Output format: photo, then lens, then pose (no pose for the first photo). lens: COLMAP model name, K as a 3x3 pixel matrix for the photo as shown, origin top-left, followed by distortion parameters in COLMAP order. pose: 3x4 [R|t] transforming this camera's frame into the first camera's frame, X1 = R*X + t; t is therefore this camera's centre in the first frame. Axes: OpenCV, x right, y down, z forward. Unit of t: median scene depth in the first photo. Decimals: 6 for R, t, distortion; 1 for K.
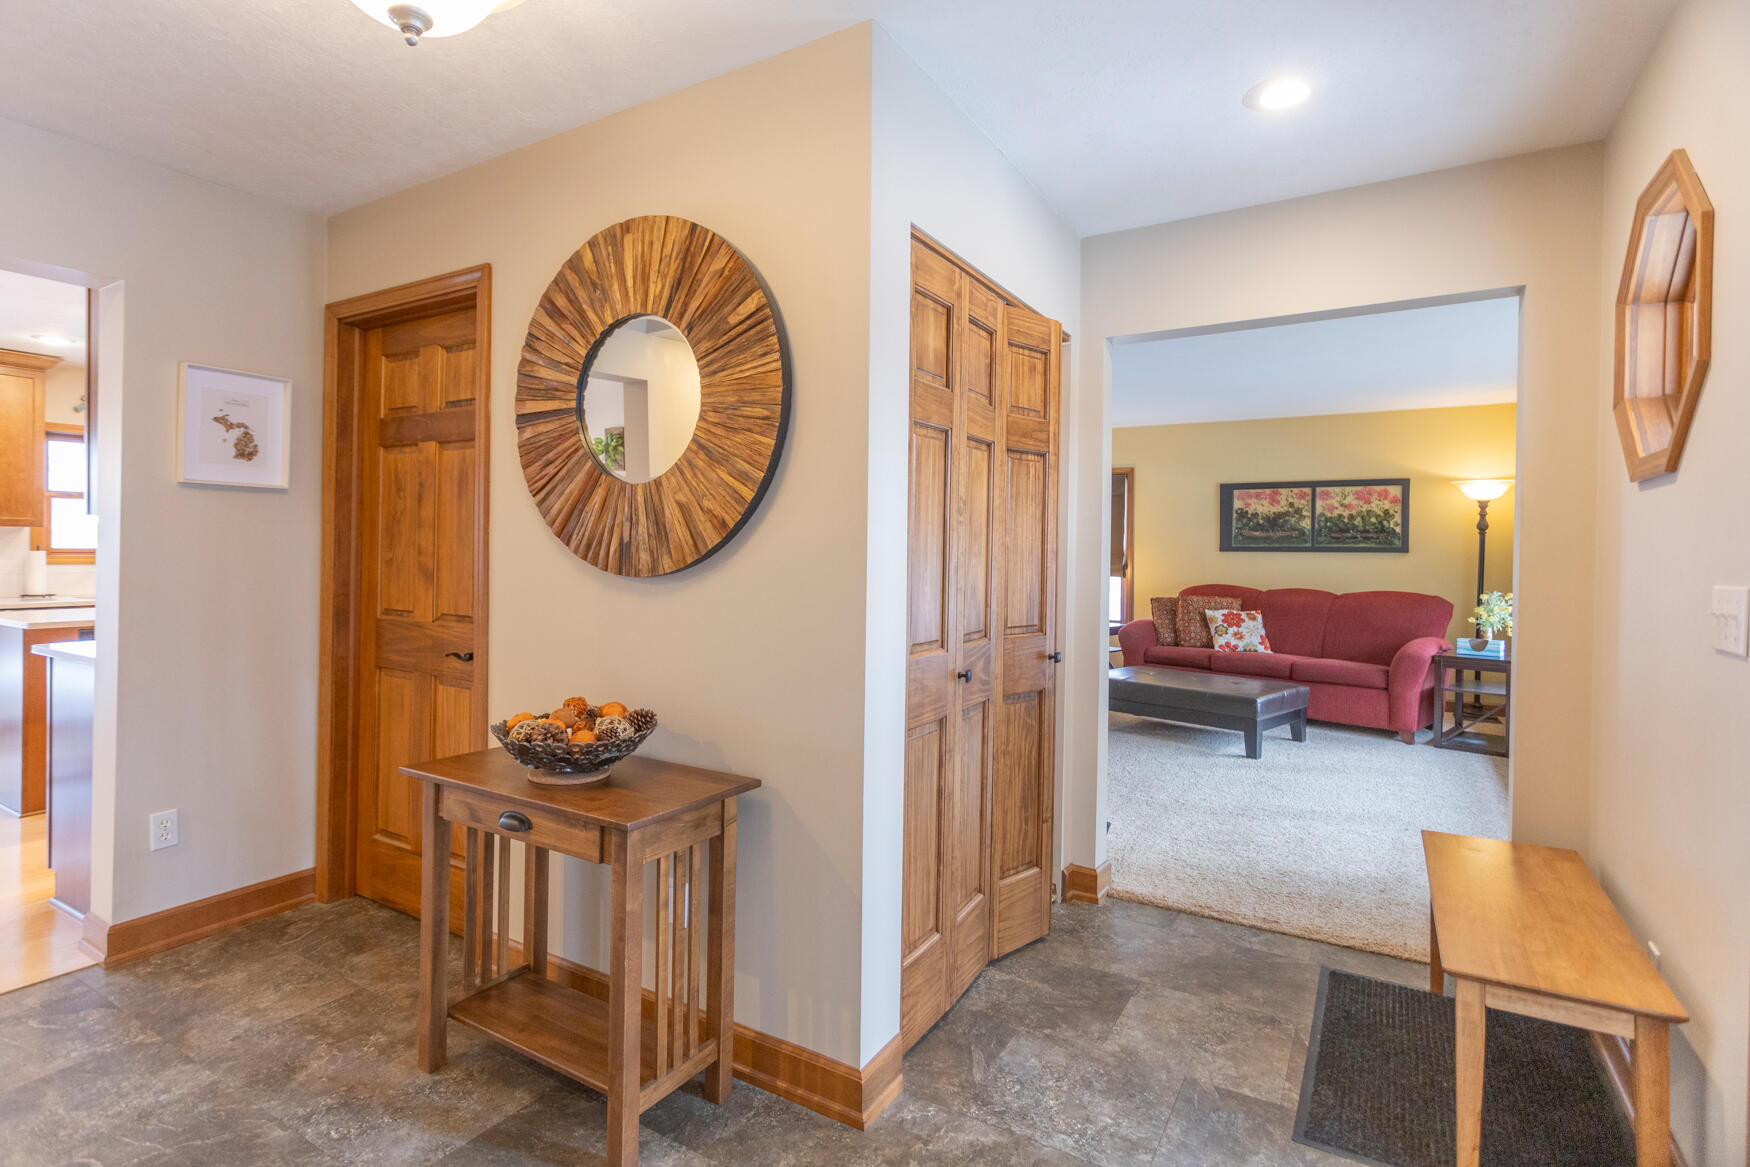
lens RADIAL K [[857.3, 0, 810.0], [0, 857.3, 550.0], [0, 0, 1]] dist [0.002660, 0.000528]
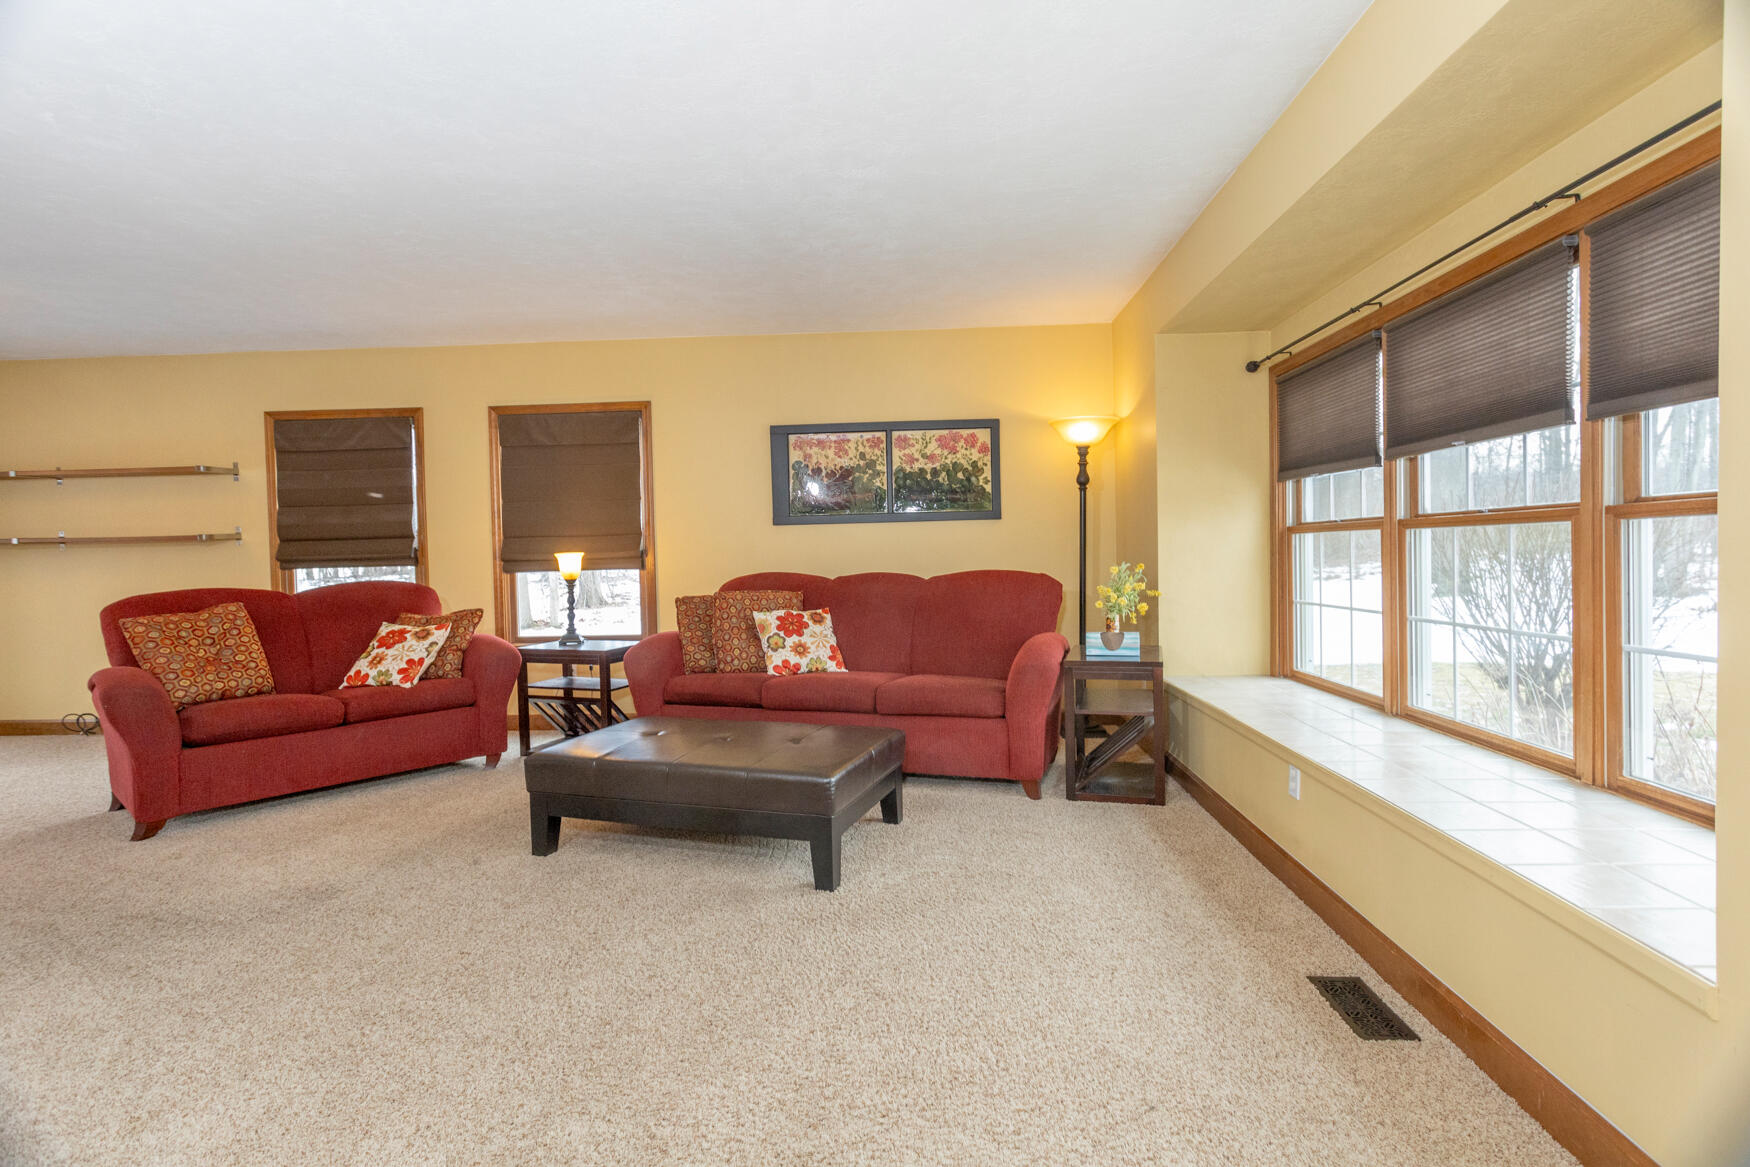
lens RADIAL K [[844.1, 0, 867.3], [0, 844.1, 586.7], [0, 0, 1]] dist [0.001418, 0.000383]
pose [[0.861451, -0.049754, 0.505398, 0.219040], [0.031107, 0.998490, 0.045275, 0.025188], [-0.506888, -0.023280, 0.861698, 0.418237]]
